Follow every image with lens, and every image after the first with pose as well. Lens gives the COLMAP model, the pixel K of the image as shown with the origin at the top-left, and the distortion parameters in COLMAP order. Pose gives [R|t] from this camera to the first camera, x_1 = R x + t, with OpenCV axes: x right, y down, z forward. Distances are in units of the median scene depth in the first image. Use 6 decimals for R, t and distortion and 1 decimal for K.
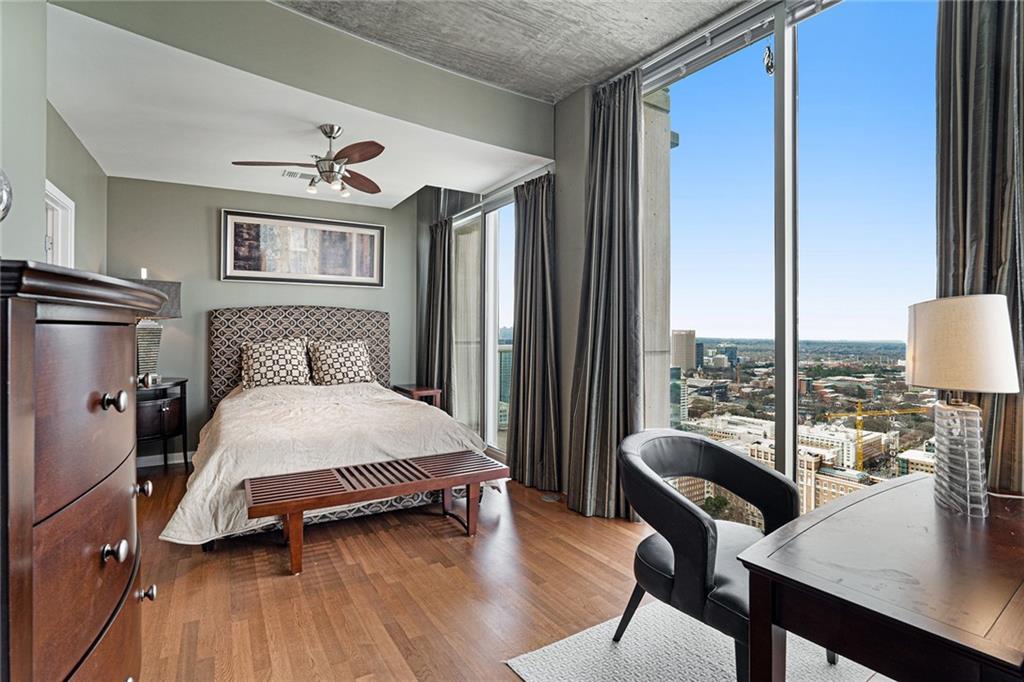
lens RADIAL K [[489.4, 0, 503.6], [0, 489.4, 352.3], [0, 0, 1]] dist [-0.078965, 0.006350]
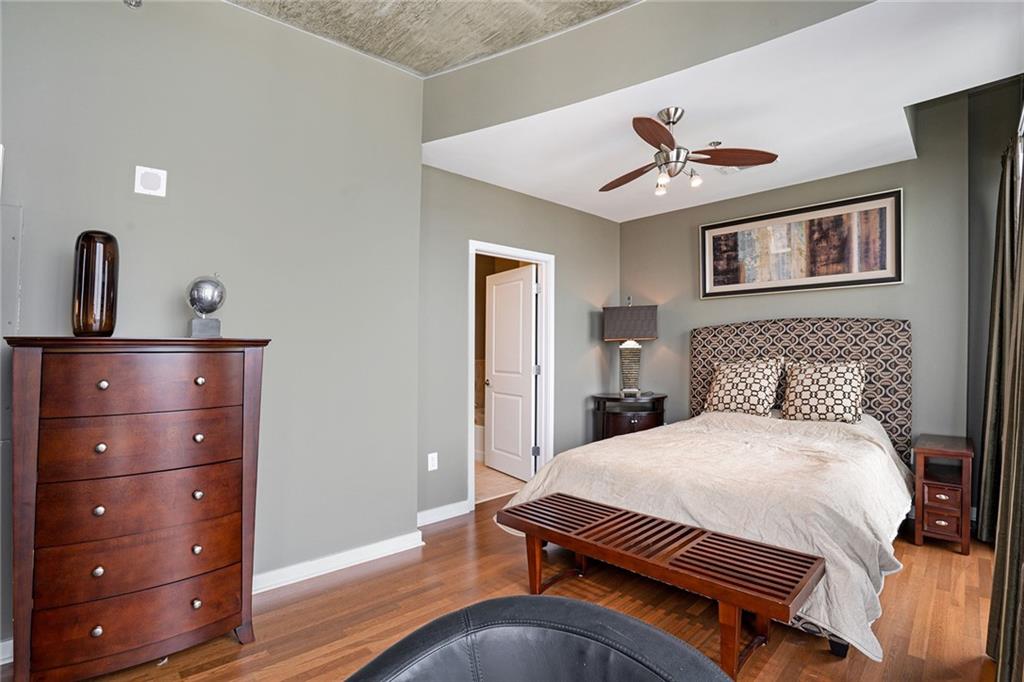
lens RADIAL K [[489.4, 0, 482.4], [0, 489.4, 353.3], [0, 0, 1]] dist [-0.078965, 0.006350]
pose [[0.187265, -0.003766, -0.982302, 0.284199], [-0.030017, 0.999504, -0.009554, -0.015953], [0.981851, 0.031275, 0.187059, 0.367040]]
